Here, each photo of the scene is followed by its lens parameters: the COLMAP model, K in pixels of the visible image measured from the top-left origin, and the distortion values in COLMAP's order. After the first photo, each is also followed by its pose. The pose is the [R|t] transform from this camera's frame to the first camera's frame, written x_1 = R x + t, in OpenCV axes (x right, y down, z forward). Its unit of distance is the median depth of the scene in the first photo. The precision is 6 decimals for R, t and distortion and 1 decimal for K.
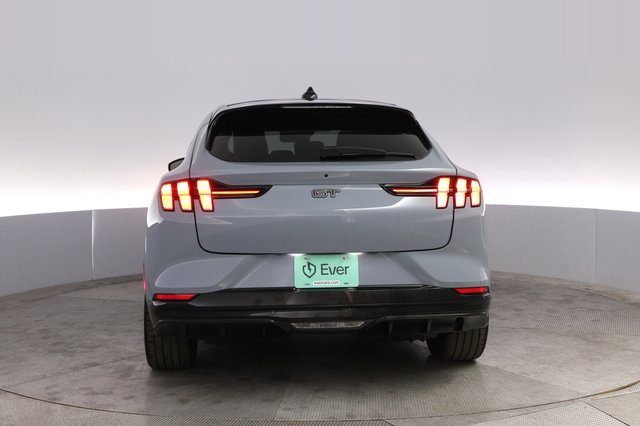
lens RADIAL K [[537.0, 0, 320.0], [0, 537.0, 213.0], [0, 0, 1]] dist [-0.040530, 0.004005]
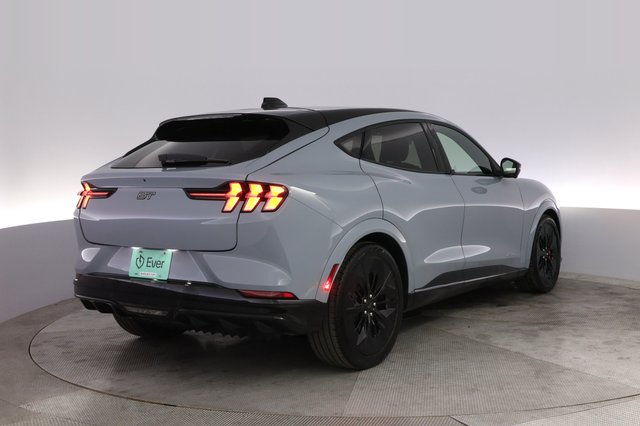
lens RADIAL K [[518.1, 0, 320.0], [0, 518.1, 213.0], [0, 0, 1]] dist [-0.005567, 0.000308]
pose [[0.921595, 0.032960, -0.386750, 0.761216], [-0.033880, 0.999416, 0.004440, -0.016425], [0.386670, 0.009011, 0.922174, 0.127890]]
